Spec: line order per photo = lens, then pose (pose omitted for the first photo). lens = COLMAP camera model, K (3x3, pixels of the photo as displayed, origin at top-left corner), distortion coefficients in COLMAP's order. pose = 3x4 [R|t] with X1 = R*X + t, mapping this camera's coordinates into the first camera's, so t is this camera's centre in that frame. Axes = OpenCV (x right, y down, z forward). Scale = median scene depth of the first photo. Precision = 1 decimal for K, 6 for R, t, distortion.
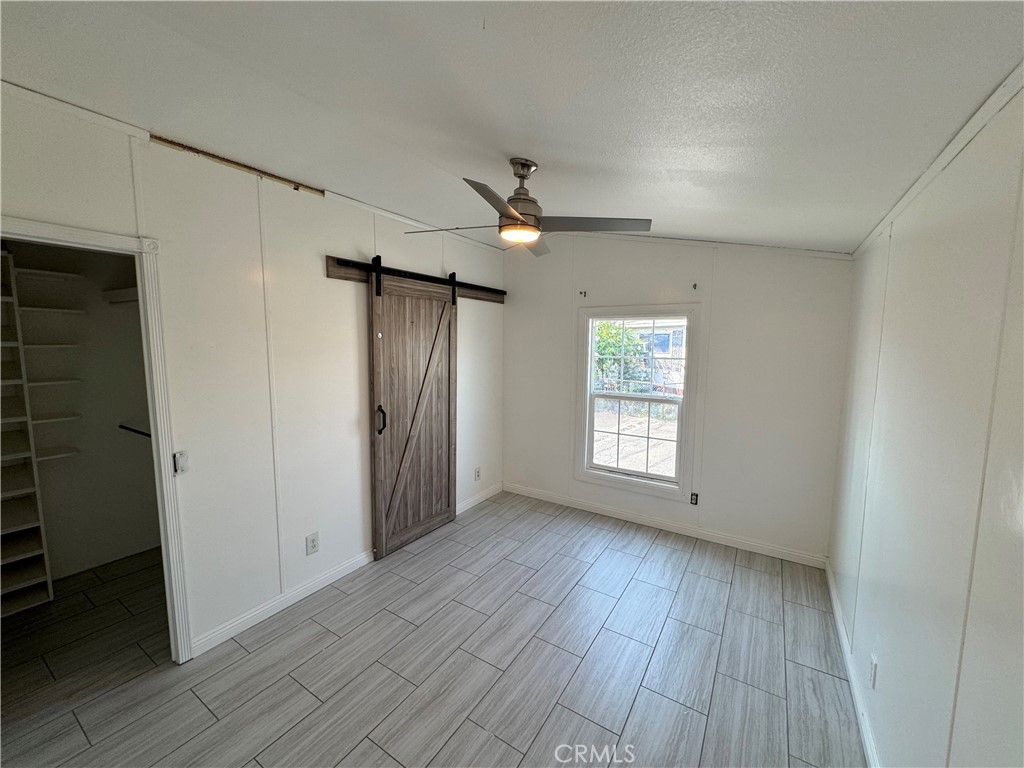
lens RADIAL K [[407.5, 0, 512.0], [0, 407.5, 384.0], [0, 0, 1]] dist [-0.001925, 0.000128]
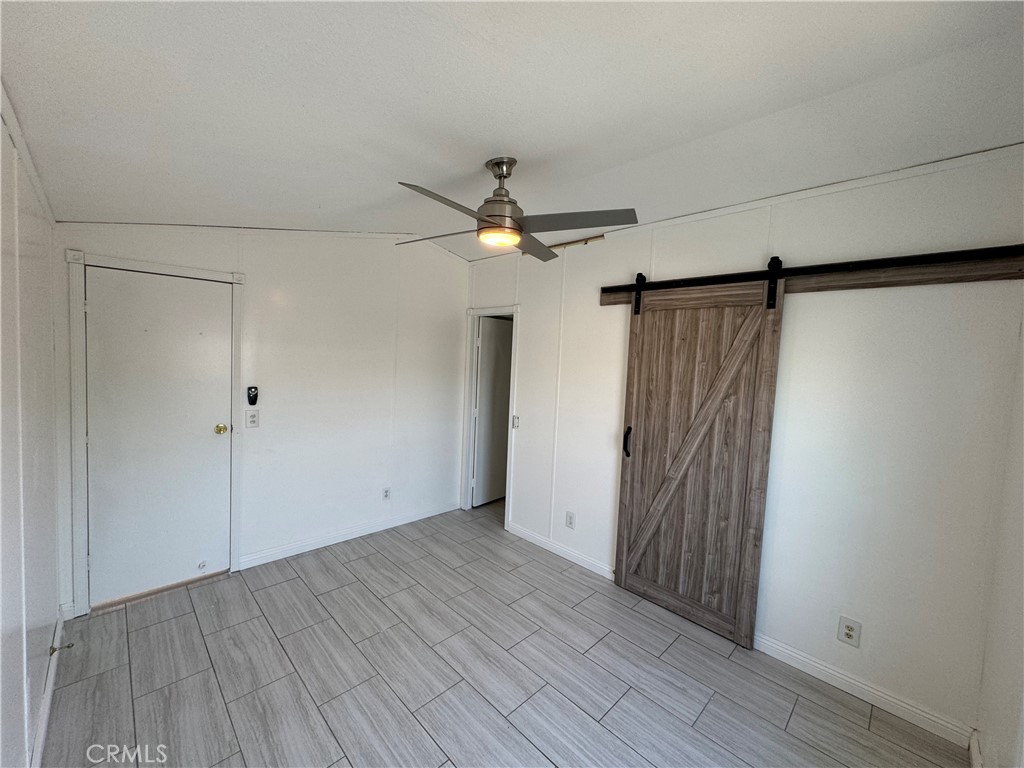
lens RADIAL K [[407.5, 0, 512.0], [0, 407.5, 384.0], [0, 0, 1]] dist [-0.001925, 0.000128]
pose [[-0.214269, 0.045396, -0.975719, 0.626956], [-0.149890, 0.985560, 0.078770, -0.075882], [0.965205, 0.163129, -0.204371, 0.845813]]
